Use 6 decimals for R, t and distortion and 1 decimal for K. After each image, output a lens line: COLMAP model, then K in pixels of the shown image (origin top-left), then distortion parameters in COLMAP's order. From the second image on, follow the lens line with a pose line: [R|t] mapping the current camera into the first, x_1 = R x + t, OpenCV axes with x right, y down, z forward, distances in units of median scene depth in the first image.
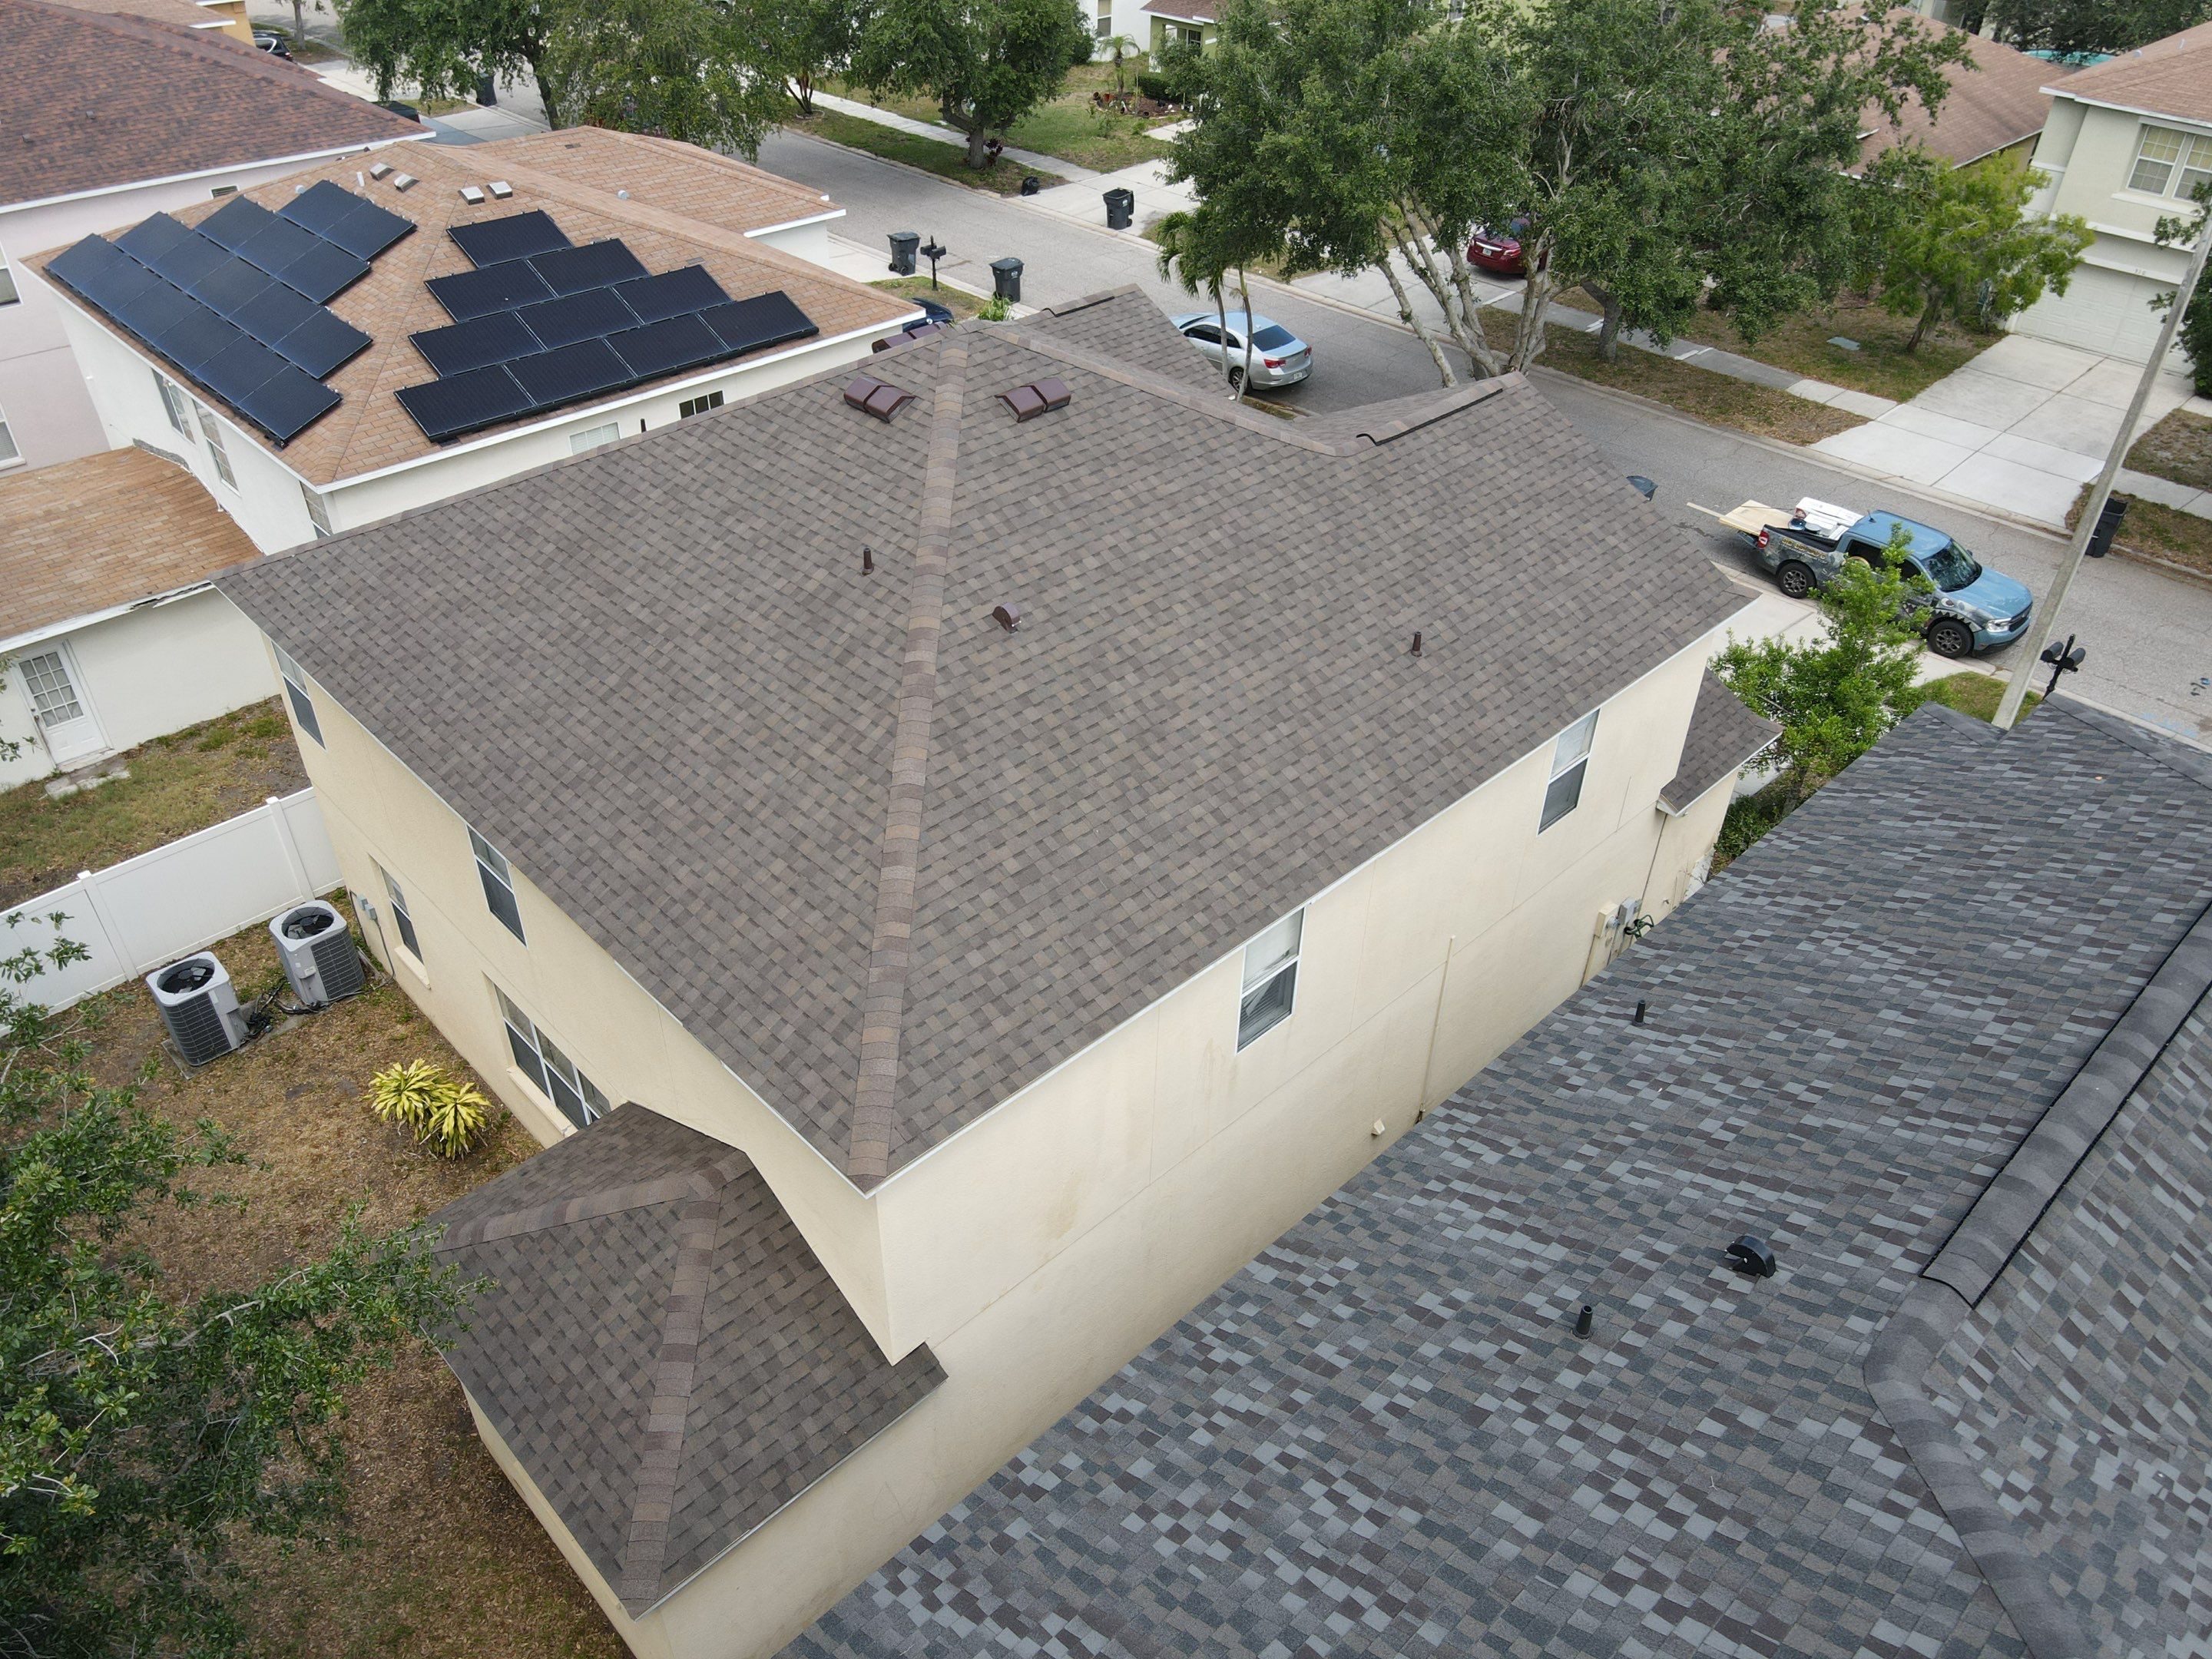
lens RADIAL K [[1650.5, 0, 1056.7], [0, 1650.5, 776.2], [0, 0, 1]] dist [0.036706, -0.001720]
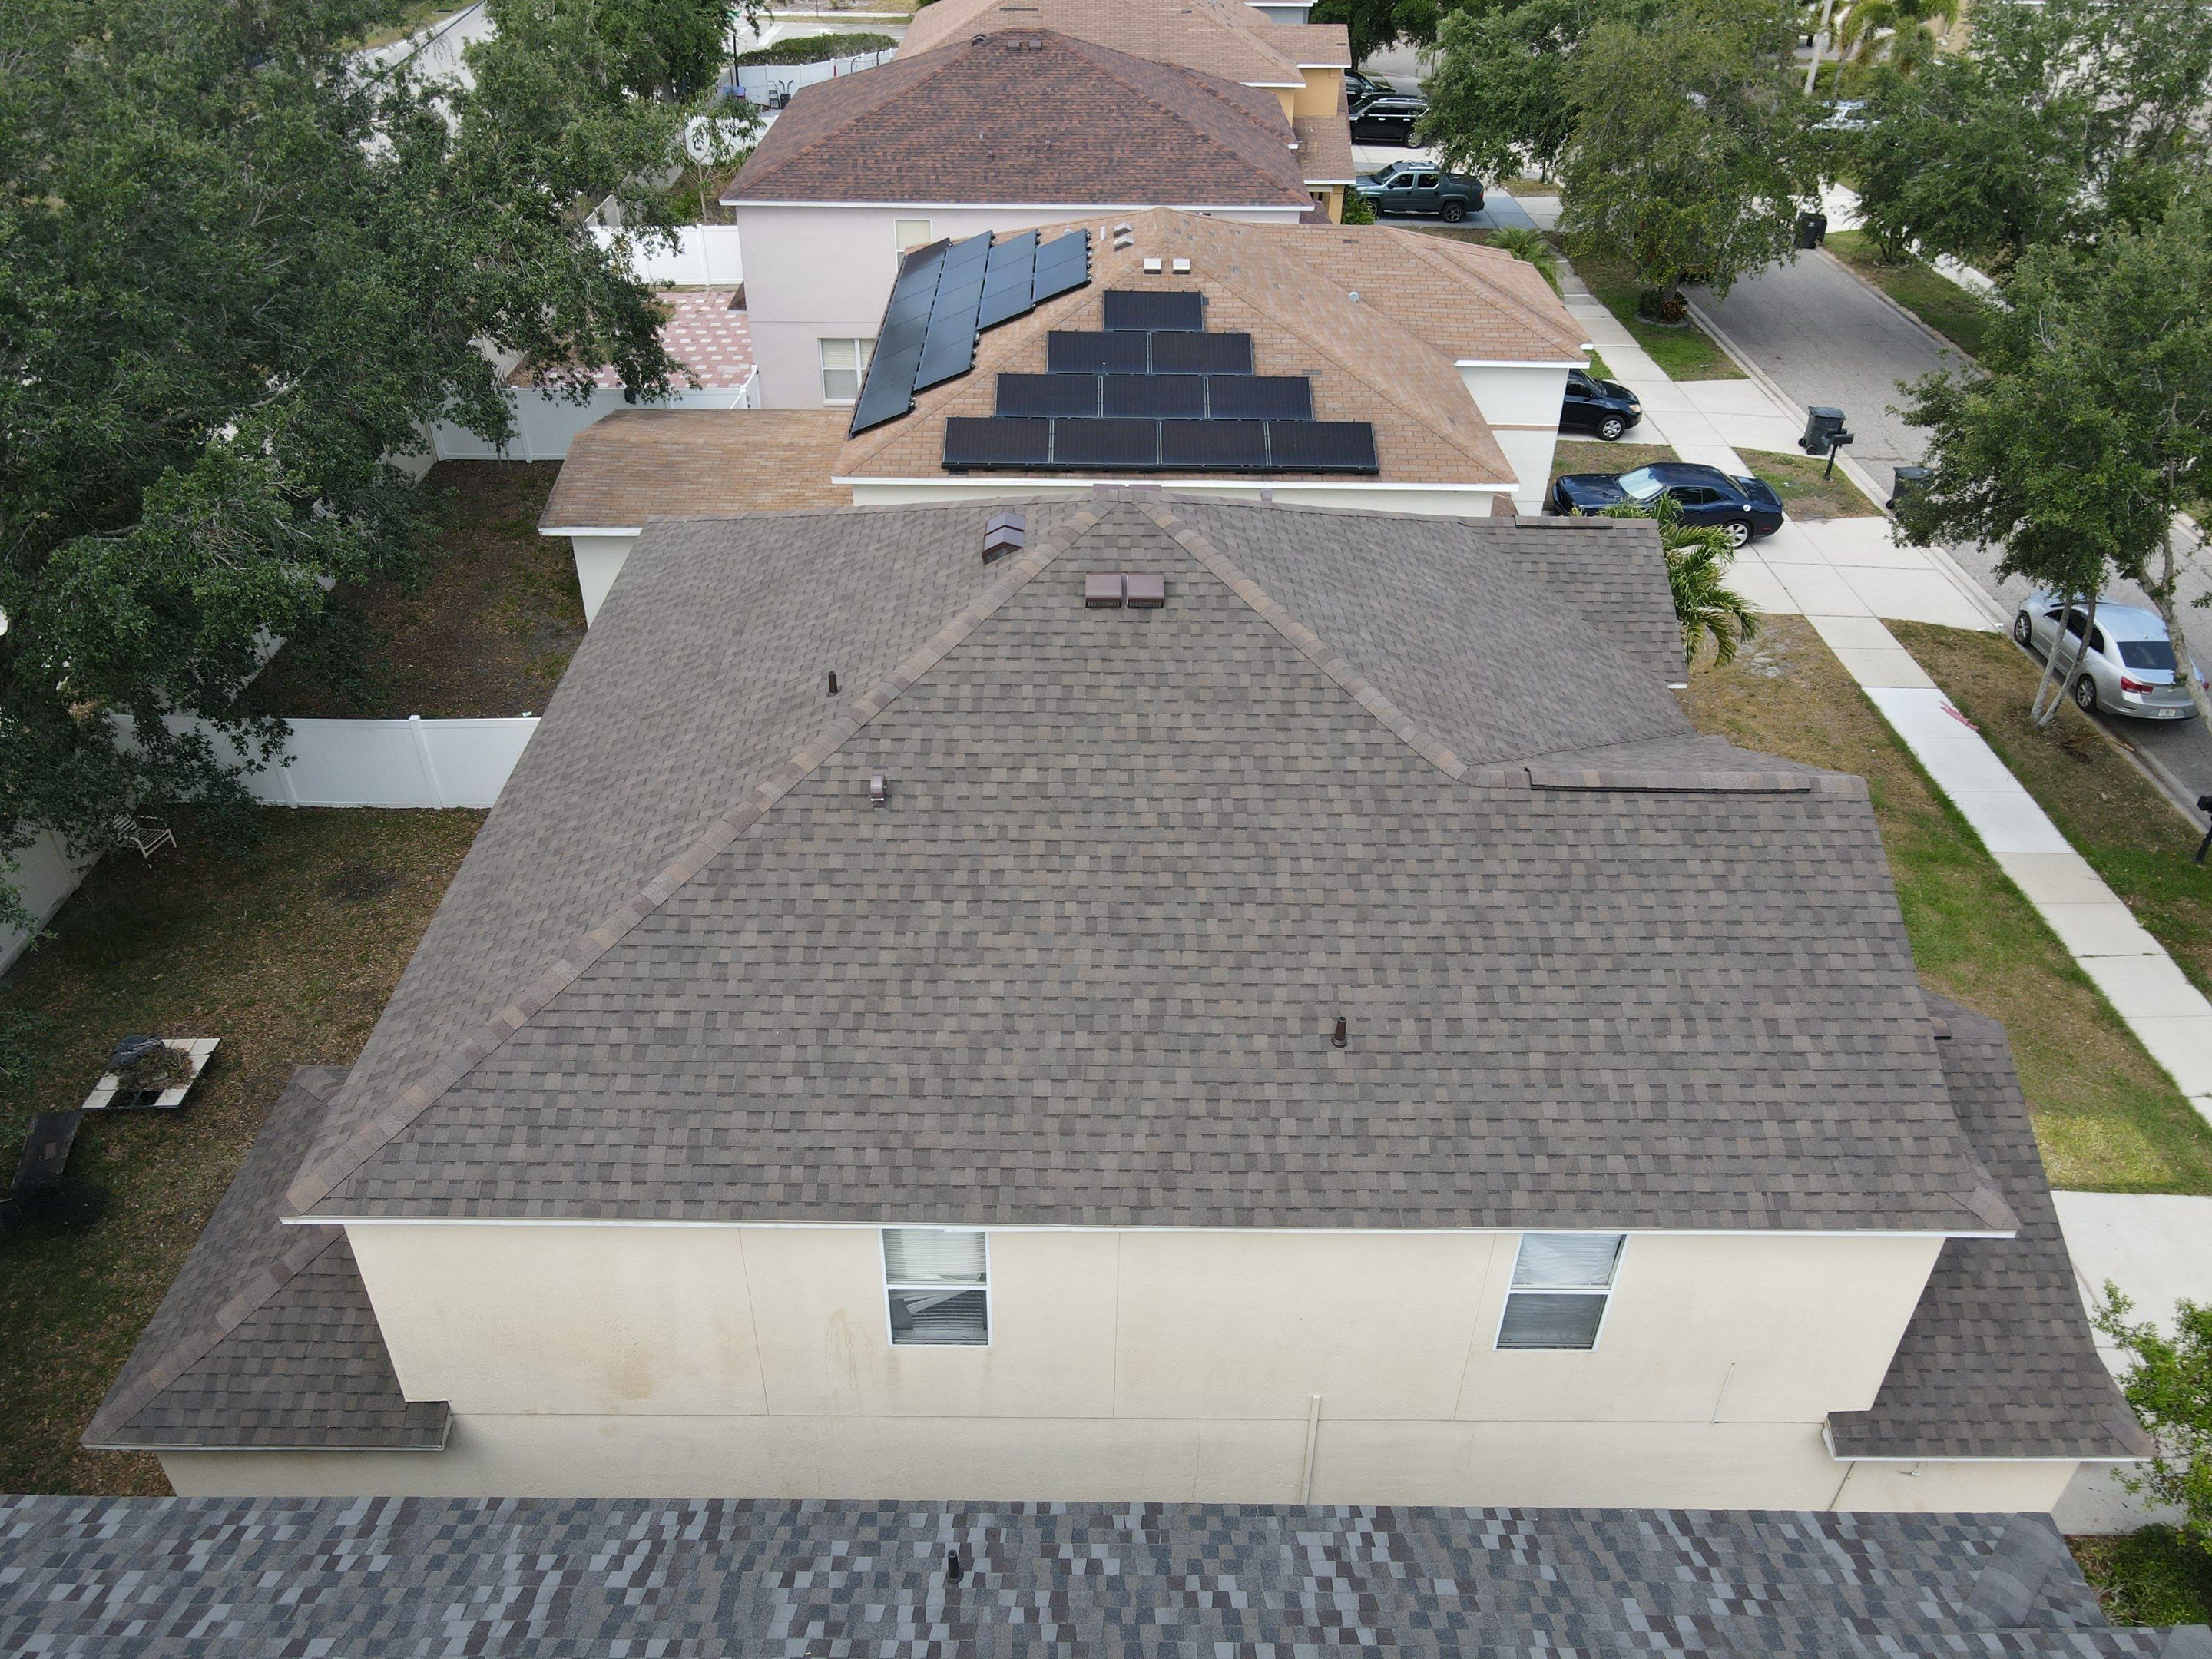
lens RADIAL K [[1640.7, 0, 1103.7], [0, 1640.7, 798.0], [0, 0, 1]] dist [-0.021427, 0.061481]
pose [[0.725273, 0.384397, -0.571156, 0.387996], [-0.396354, 0.911469, 0.110130, -0.159904], [0.562924, 0.146506, 0.813420, 0.209729]]
